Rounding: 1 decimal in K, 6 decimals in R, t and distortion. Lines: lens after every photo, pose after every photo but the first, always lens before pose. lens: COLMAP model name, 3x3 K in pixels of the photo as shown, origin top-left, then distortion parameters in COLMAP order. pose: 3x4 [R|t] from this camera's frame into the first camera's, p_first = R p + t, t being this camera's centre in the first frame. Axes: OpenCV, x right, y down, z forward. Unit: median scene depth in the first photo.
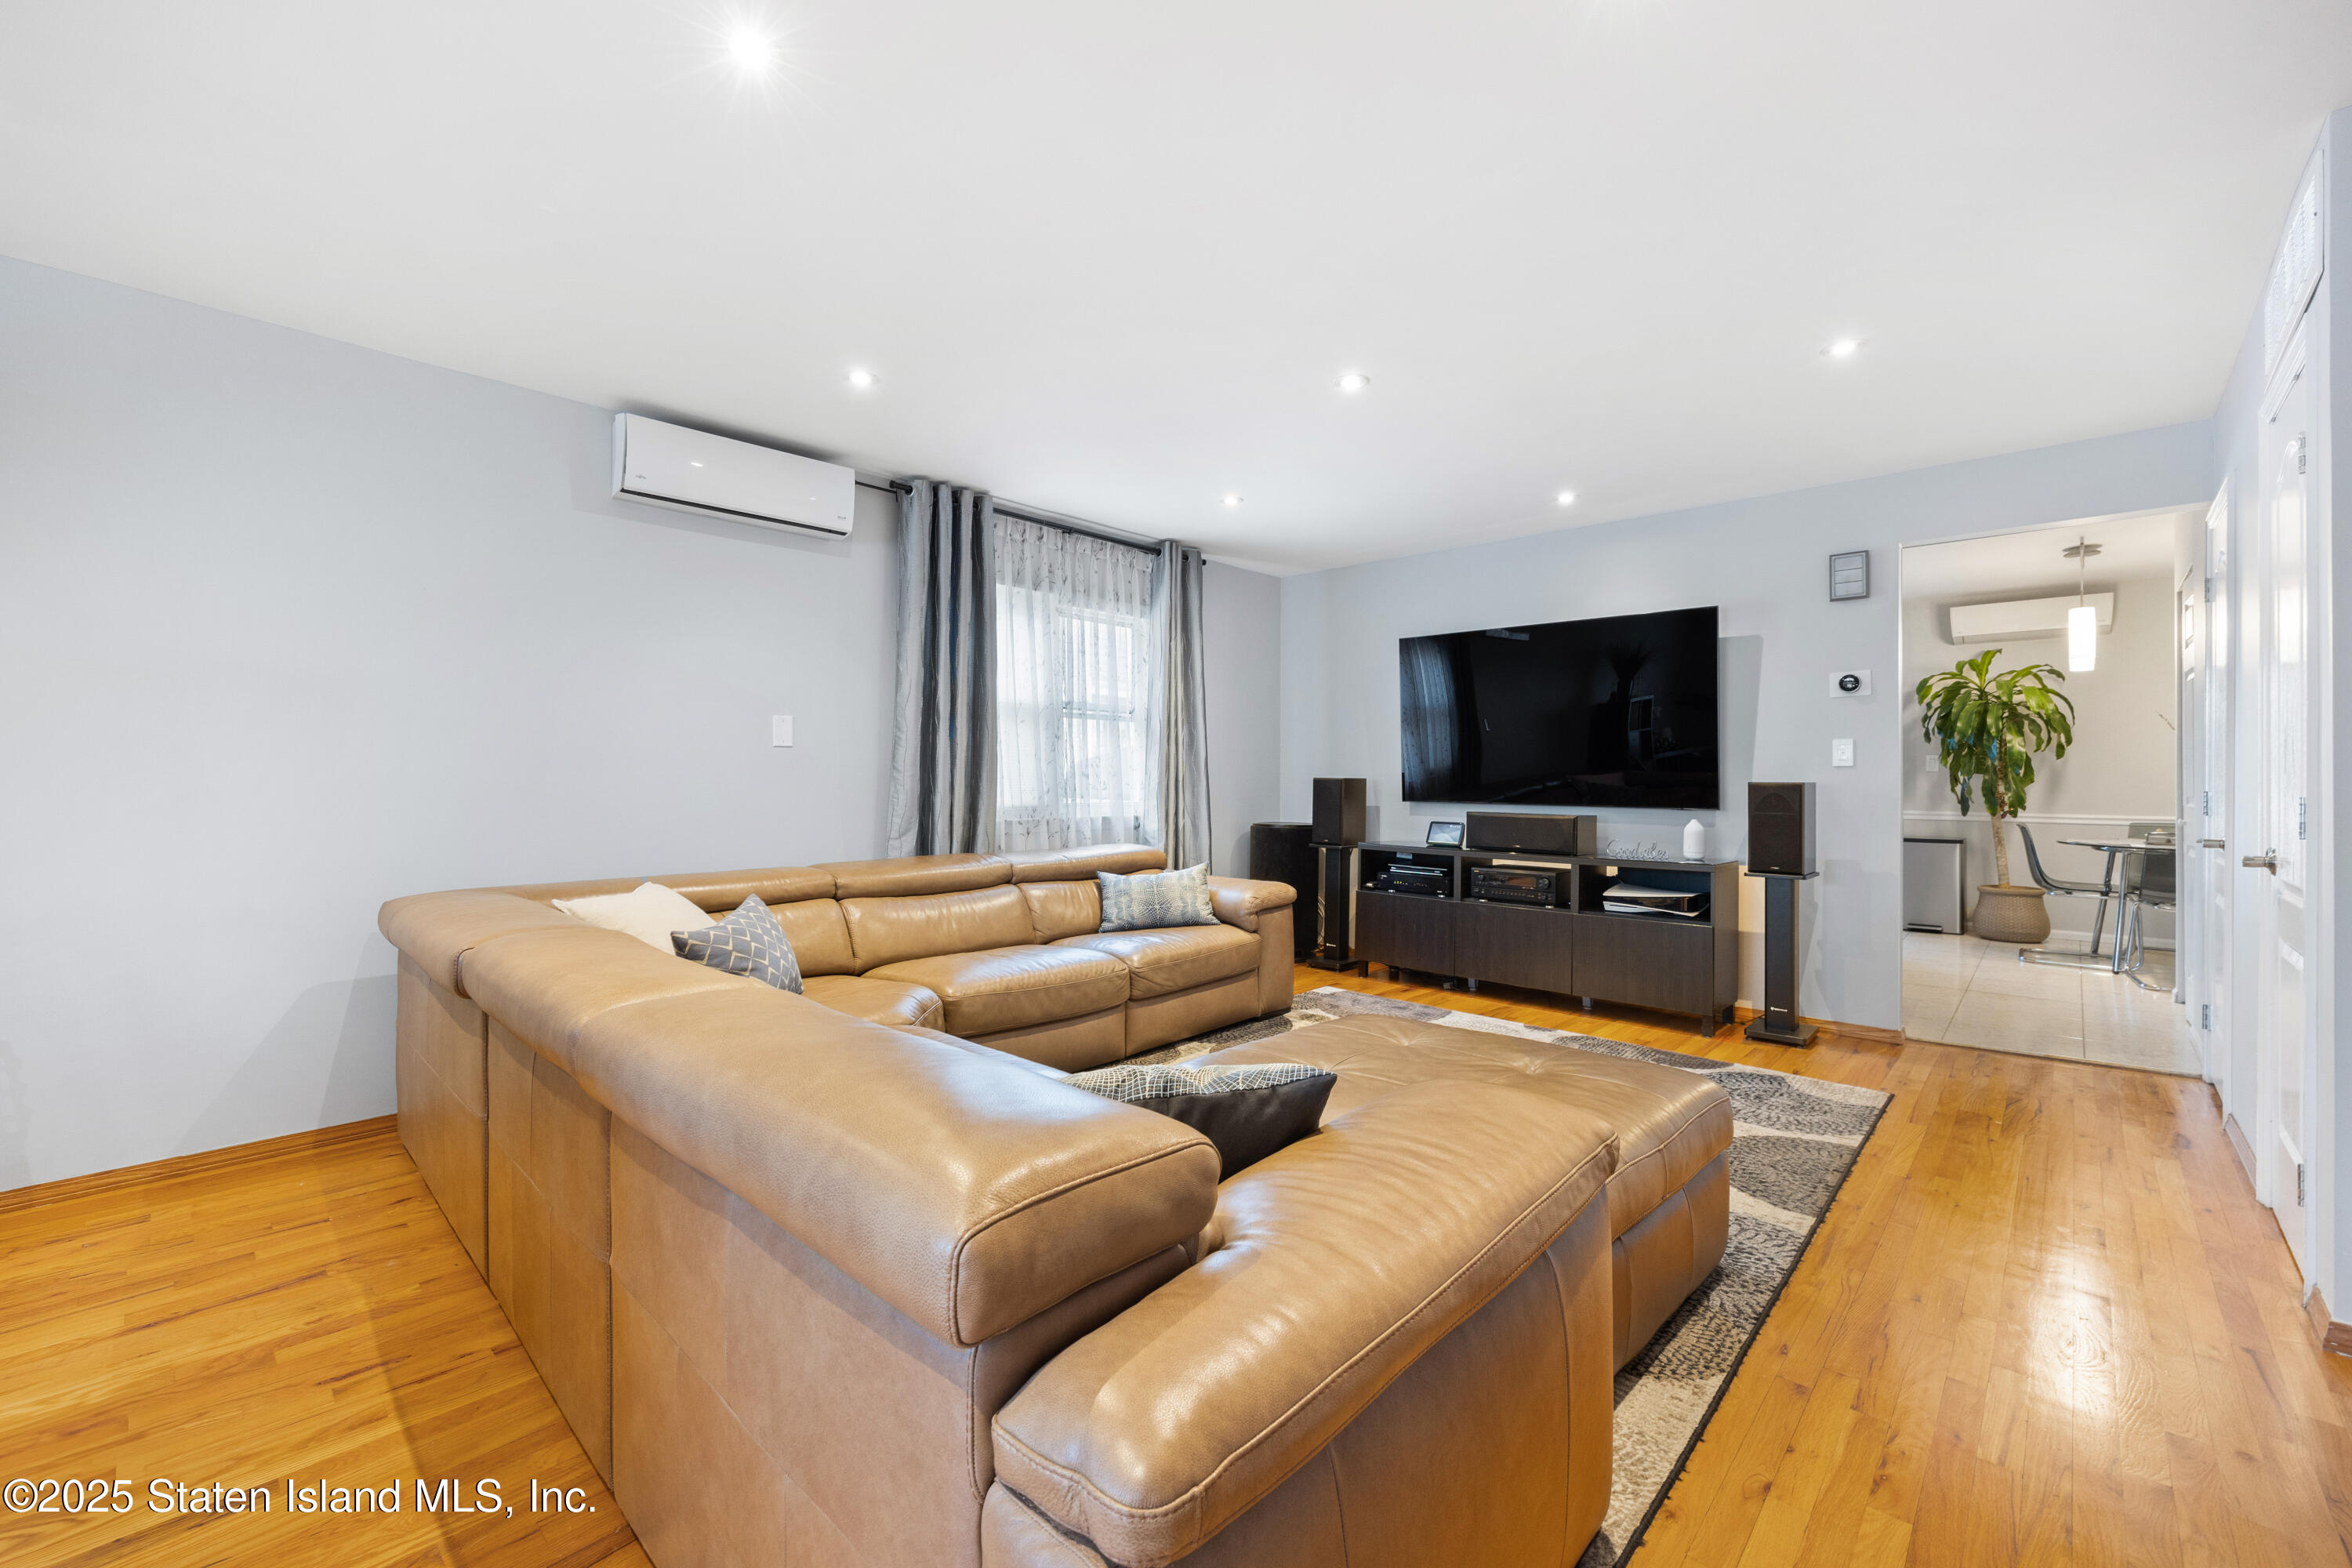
lens RADIAL K [[953.3, 0, 1174.5], [0, 953.3, 771.7], [0, 0, 1]] dist [0.000787, -0.000188]
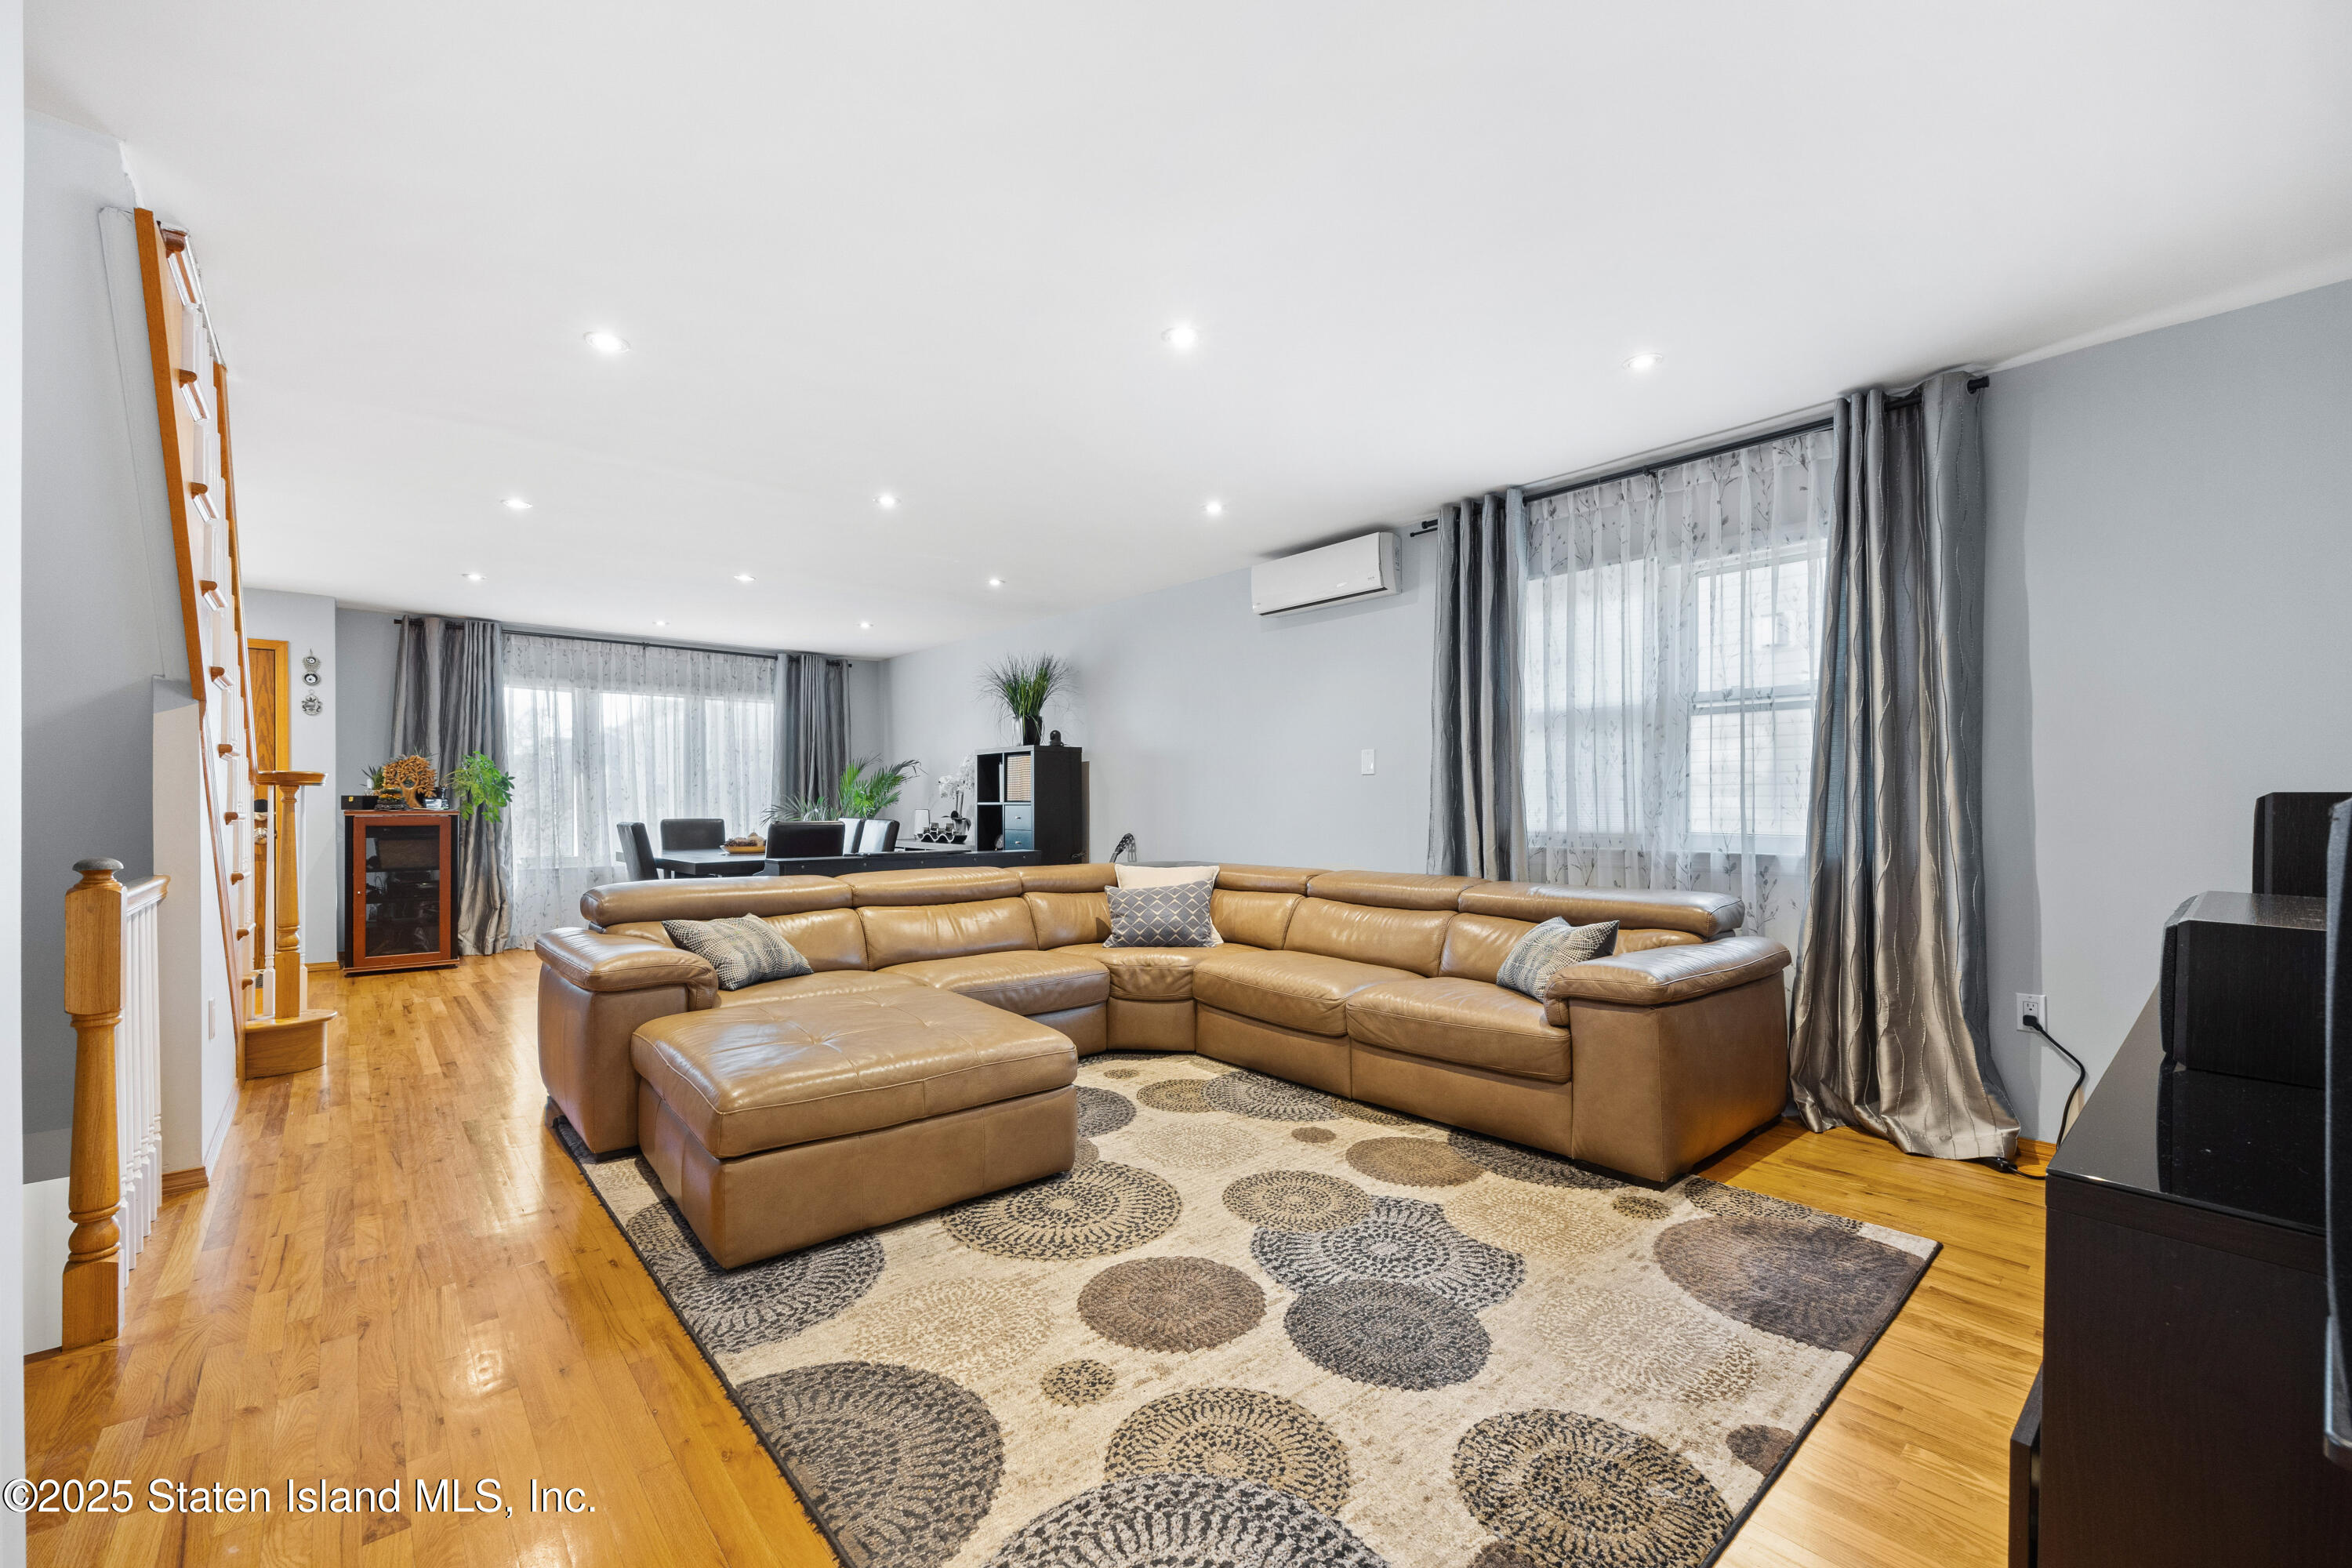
lens RADIAL K [[953.3, 0, 1174.9], [0, 953.3, 803.0], [0, 0, 1]] dist [0.000787, -0.000188]
pose [[-0.093909, 0.000363, -0.995581, 0.777655], [0.013115, 0.999914, -0.000873, 0.007517], [0.995494, -0.013139, -0.093906, 0.797006]]
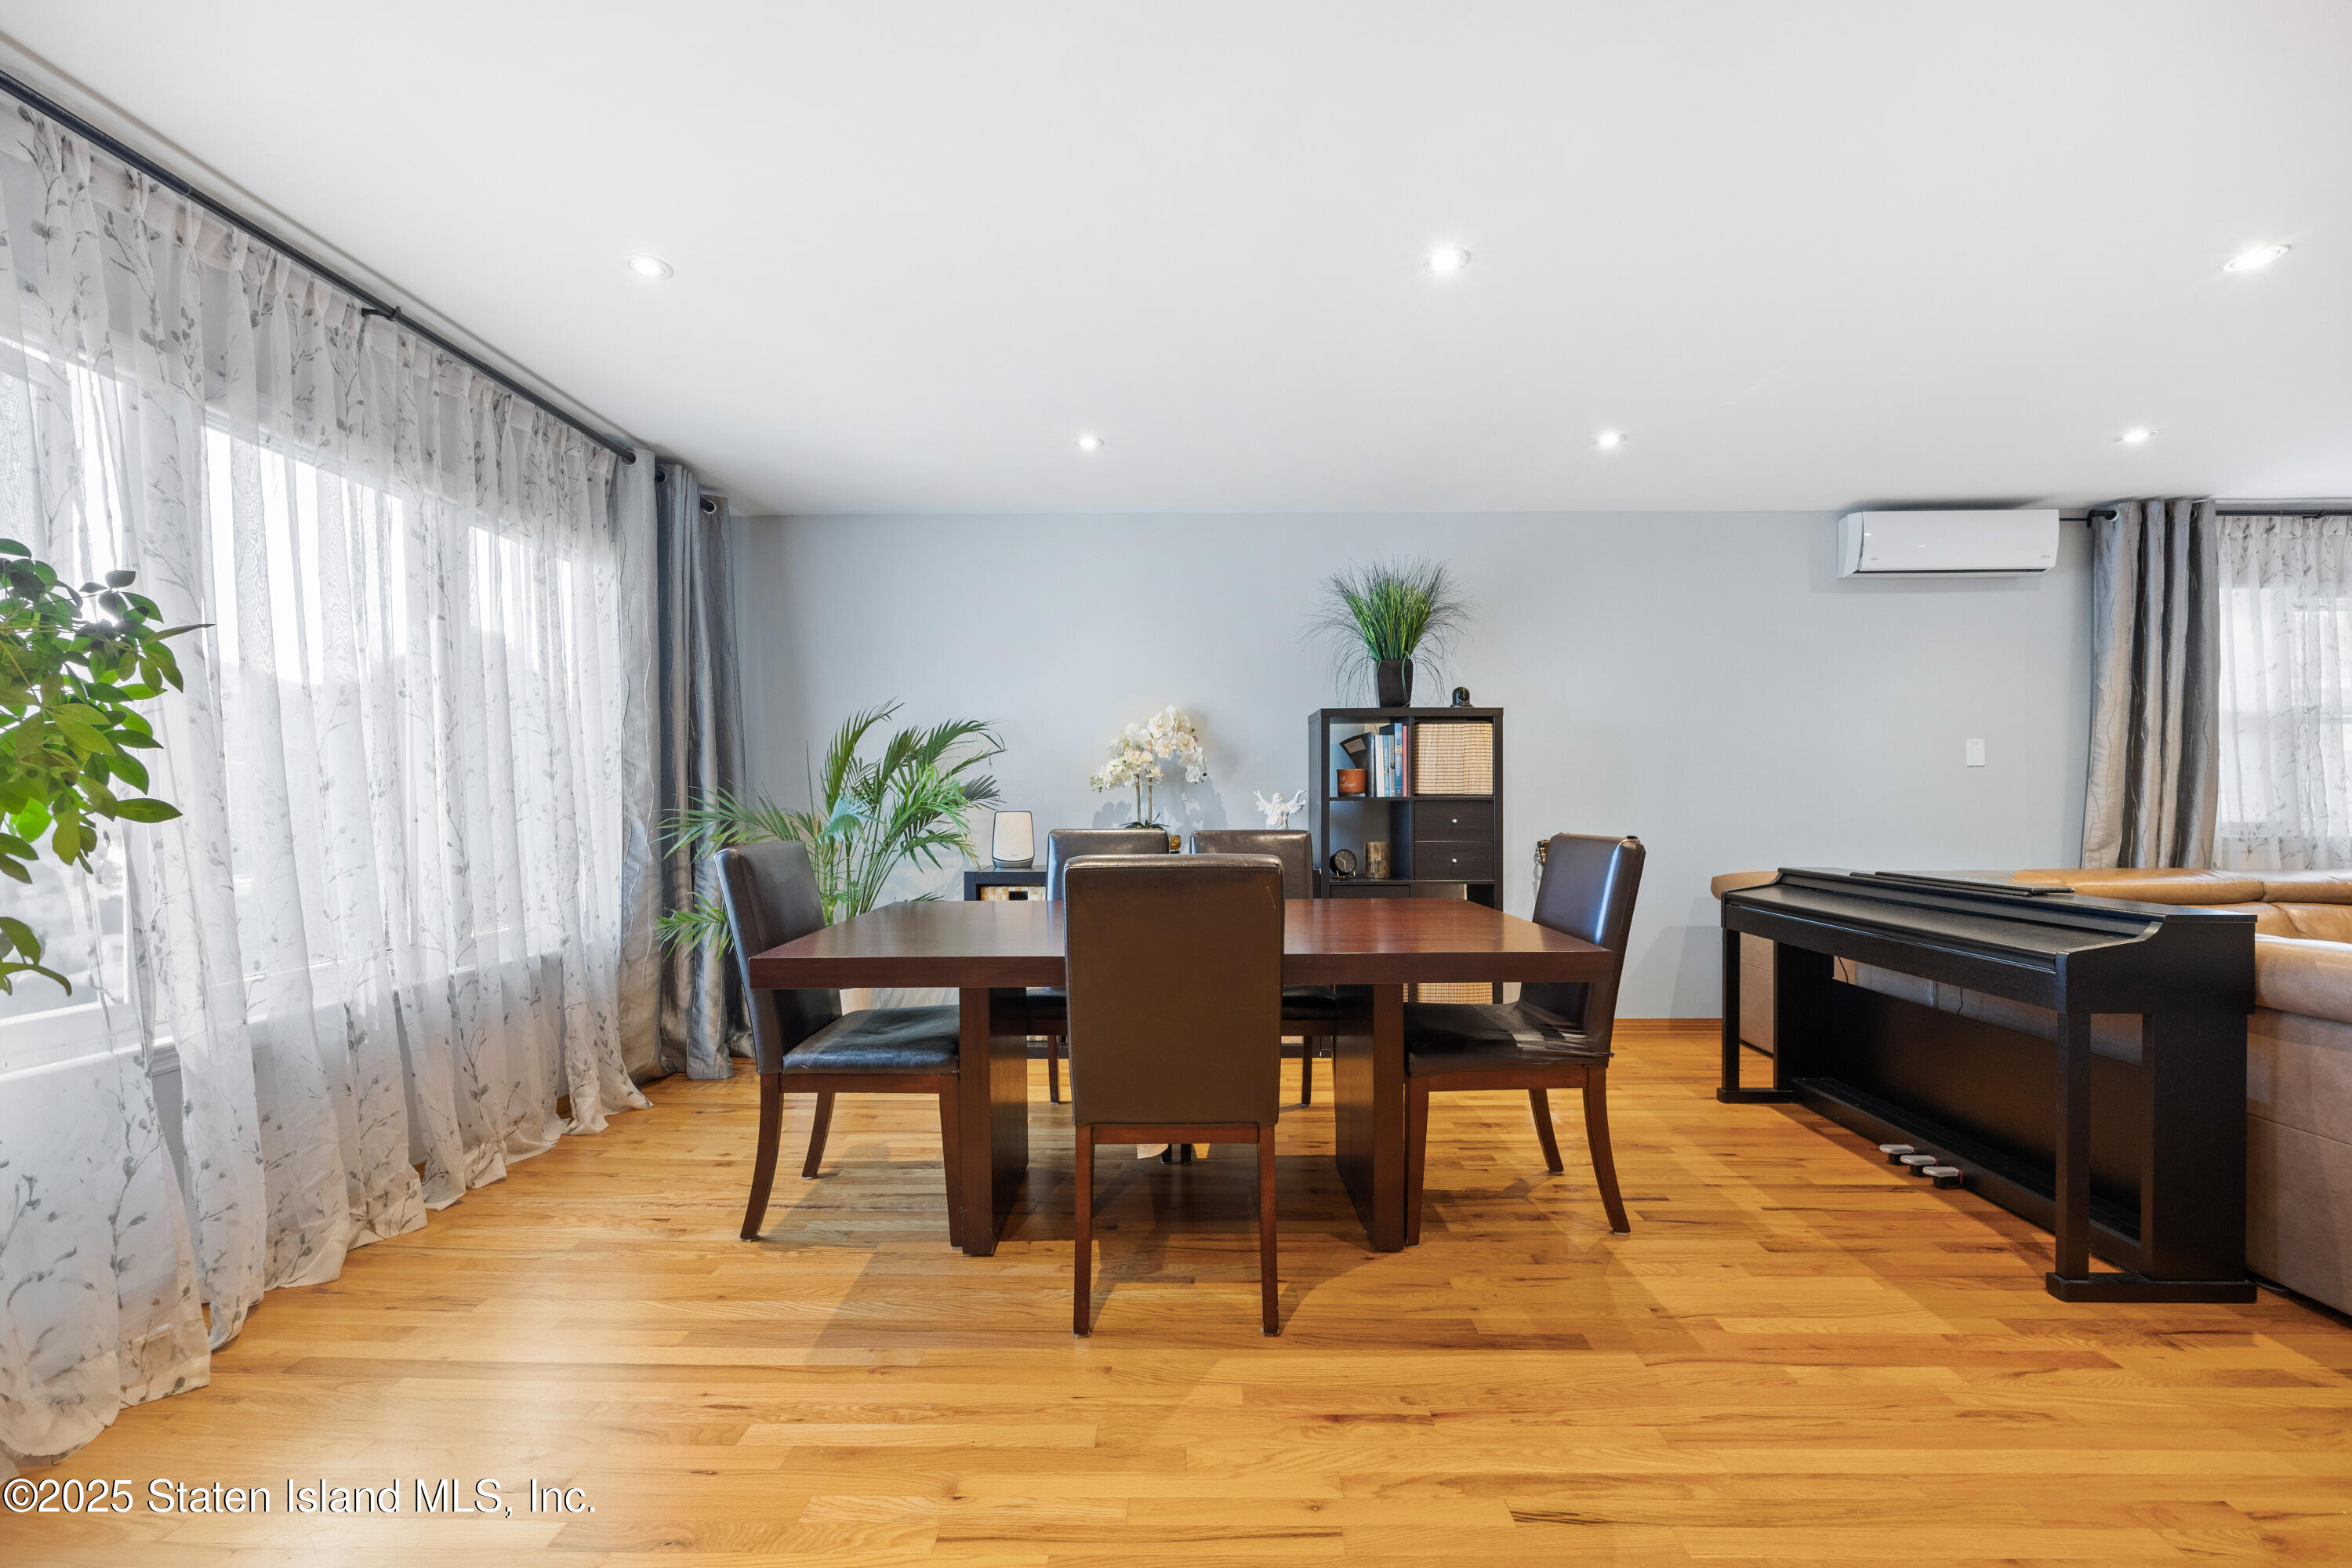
lens RADIAL K [[953.3, 0, 1185.6], [0, 953.3, 812.1], [0, 0, 1]] dist [0.000787, -0.000188]
pose [[0.673098, 0.010518, -0.739478, -0.184407], [0.009107, 0.999705, 0.022509, -0.004651], [0.739497, -0.021885, 0.672804, -0.445225]]
